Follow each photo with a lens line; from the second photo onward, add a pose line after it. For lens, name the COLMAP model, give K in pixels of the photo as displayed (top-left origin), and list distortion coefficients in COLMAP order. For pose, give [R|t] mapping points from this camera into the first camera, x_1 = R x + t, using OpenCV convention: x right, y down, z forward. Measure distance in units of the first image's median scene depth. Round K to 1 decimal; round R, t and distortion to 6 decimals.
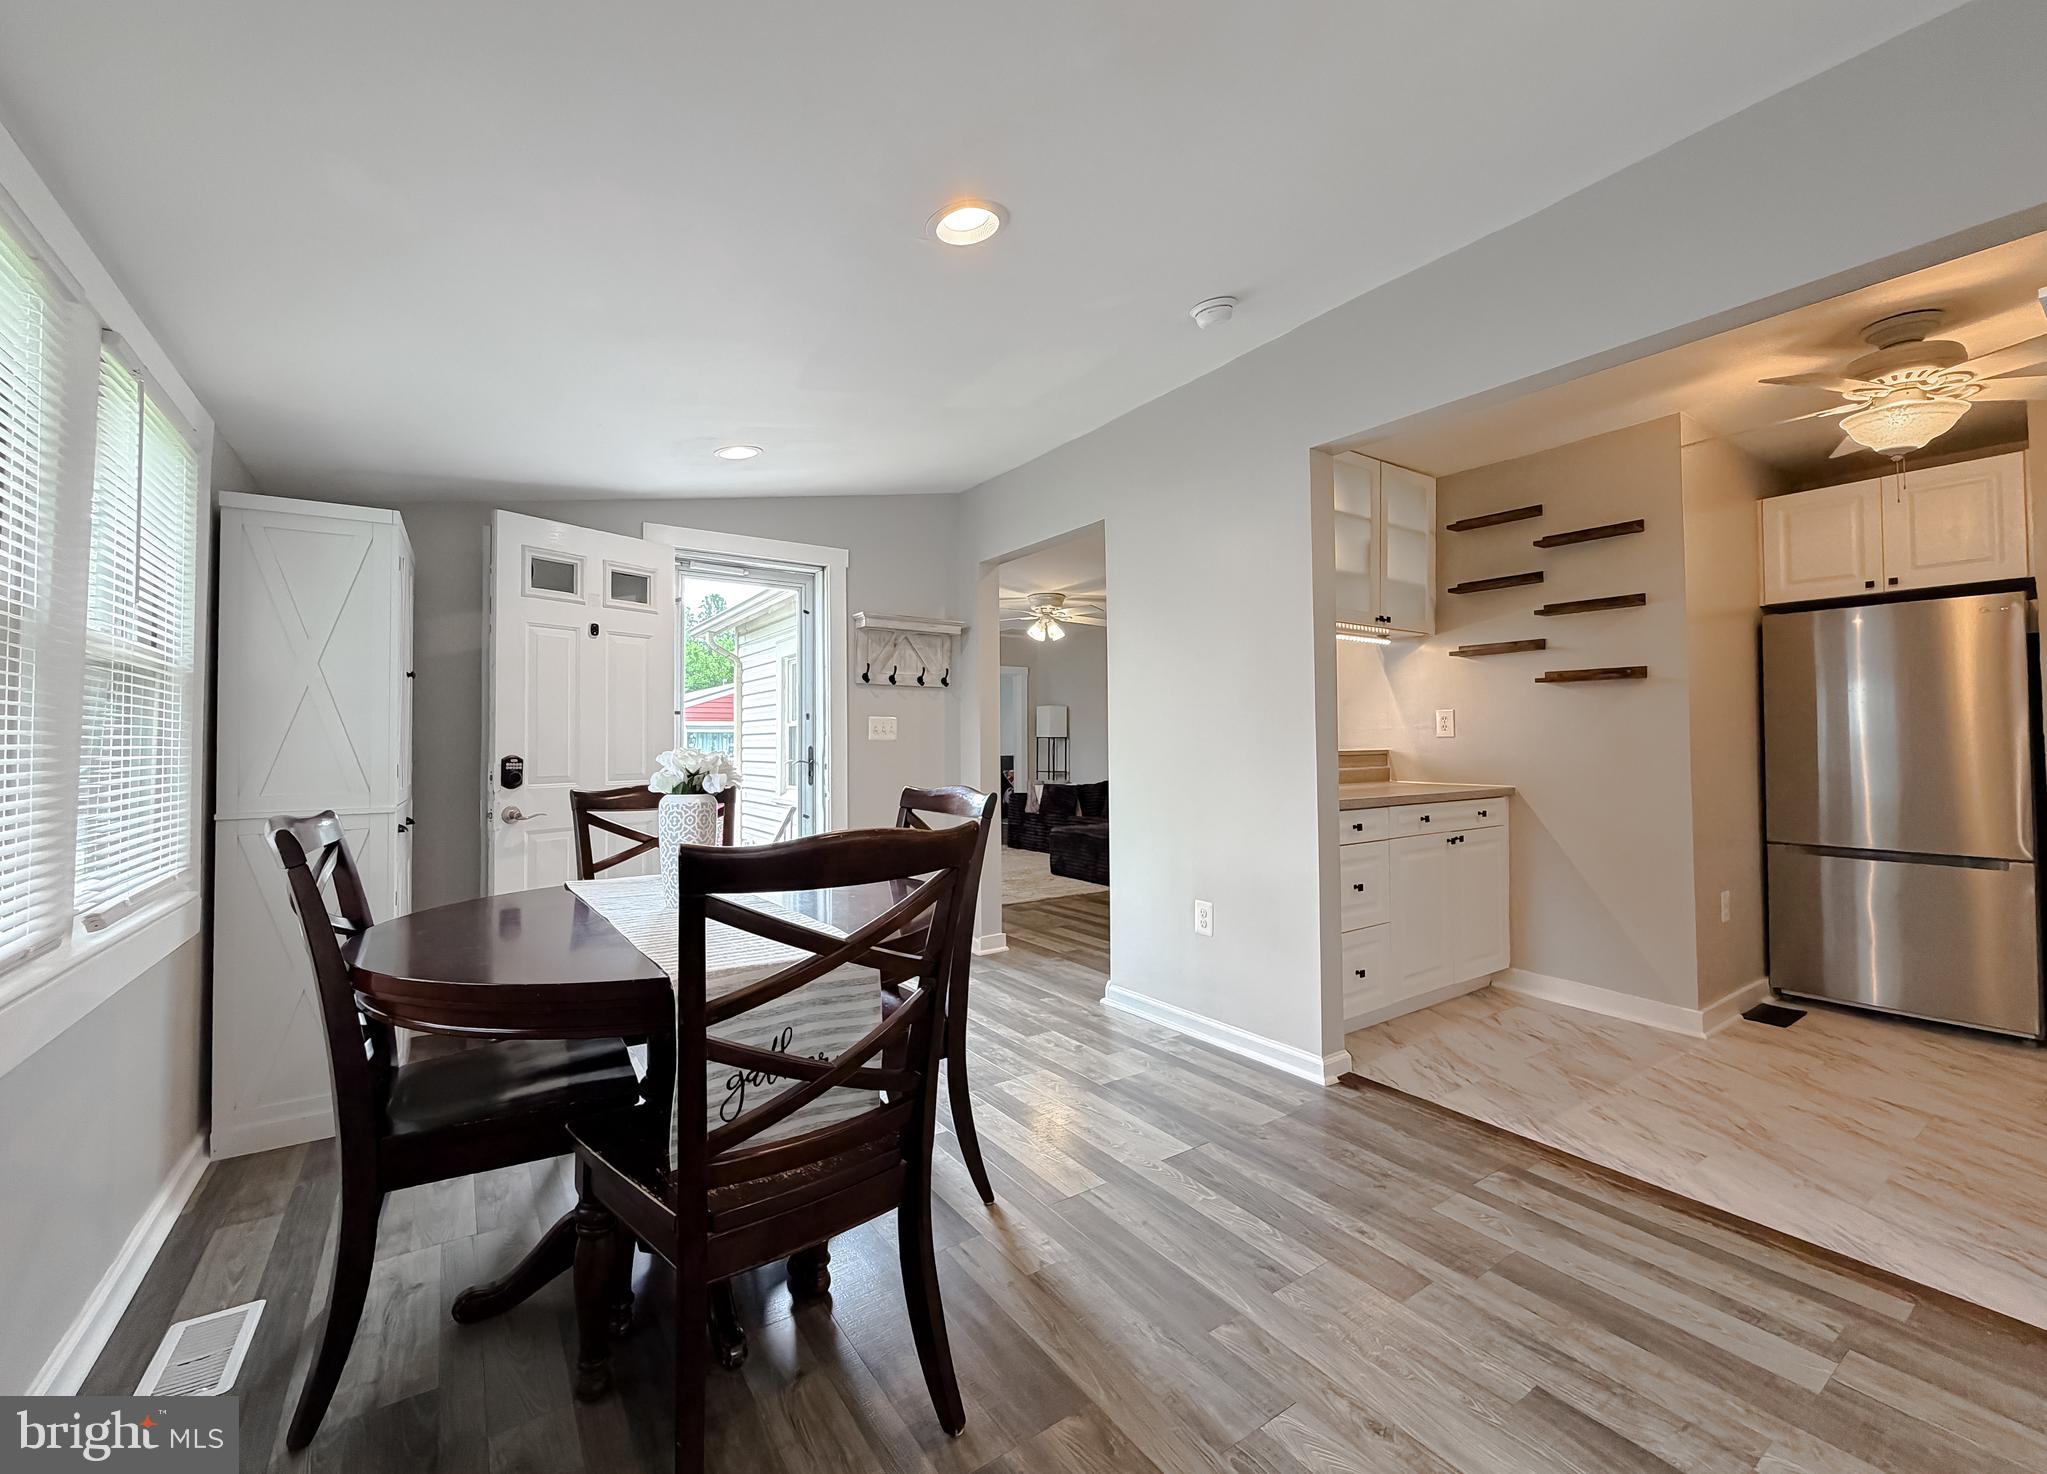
lens RADIAL K [[831.5, 0, 1020.5], [0, 831.5, 727.1], [0, 0, 1]] dist [0.000586, -0.000018]
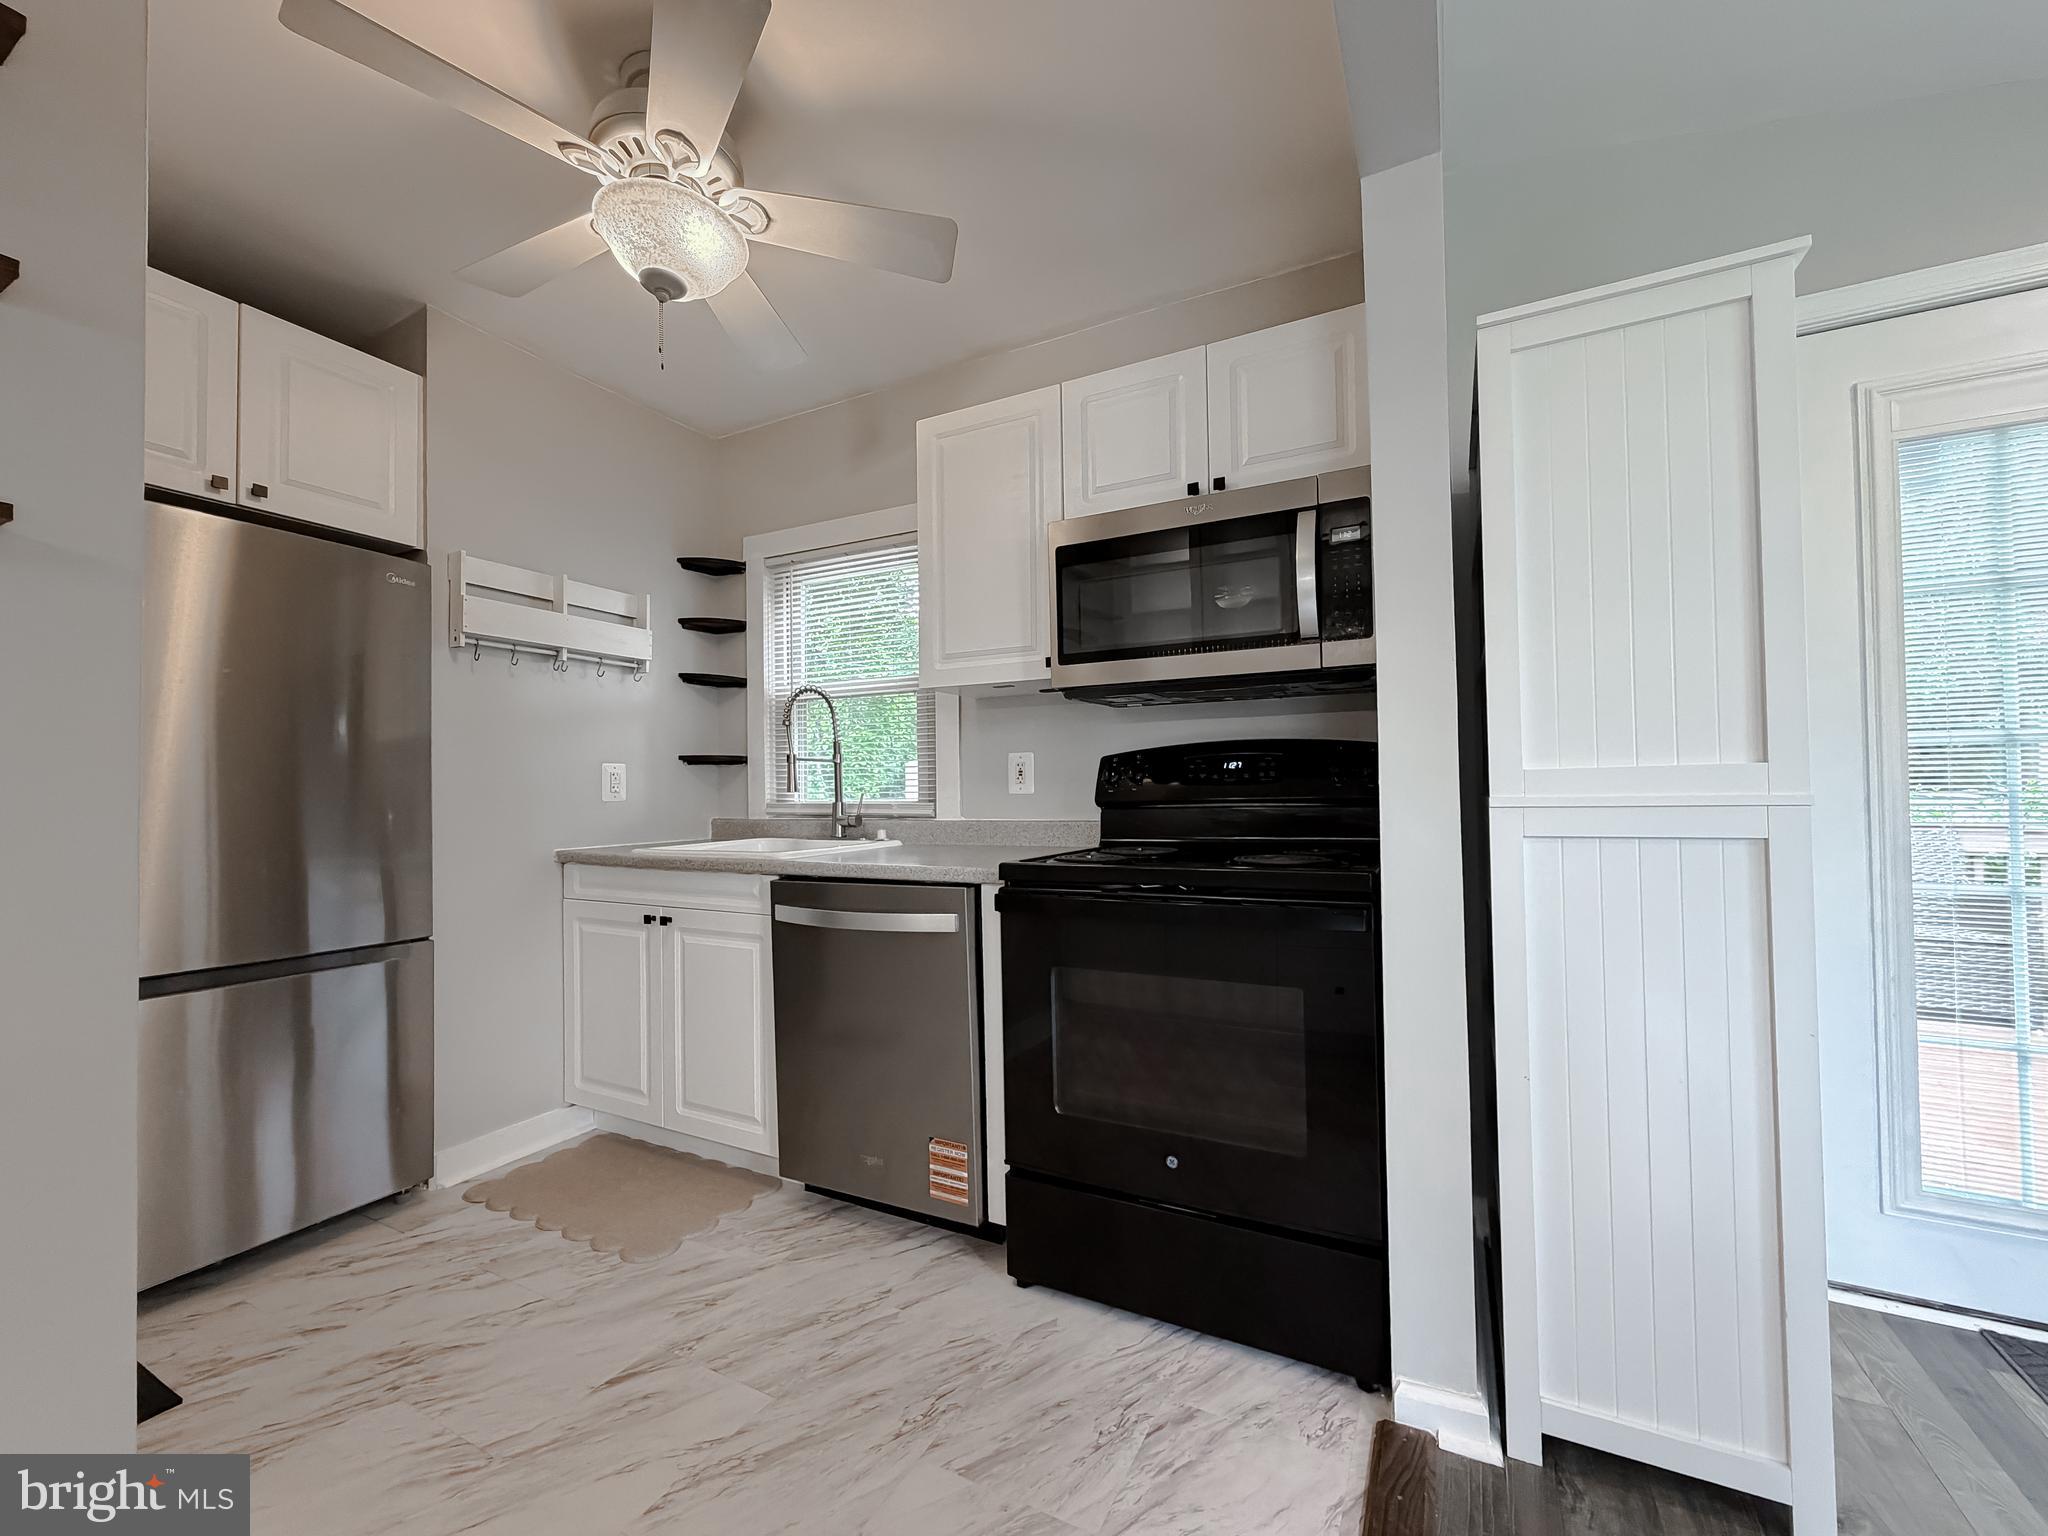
lens RADIAL K [[829.6, 0, 1019.0], [0, 829.6, 775.7], [0, 0, 1]] dist [0.001151, 0.000503]
pose [[-0.457358, 0.028602, 0.888823, 0.309945], [-0.003733, 0.999412, -0.034081, 0.039905], [-0.889275, -0.018905, -0.456982, 0.810441]]
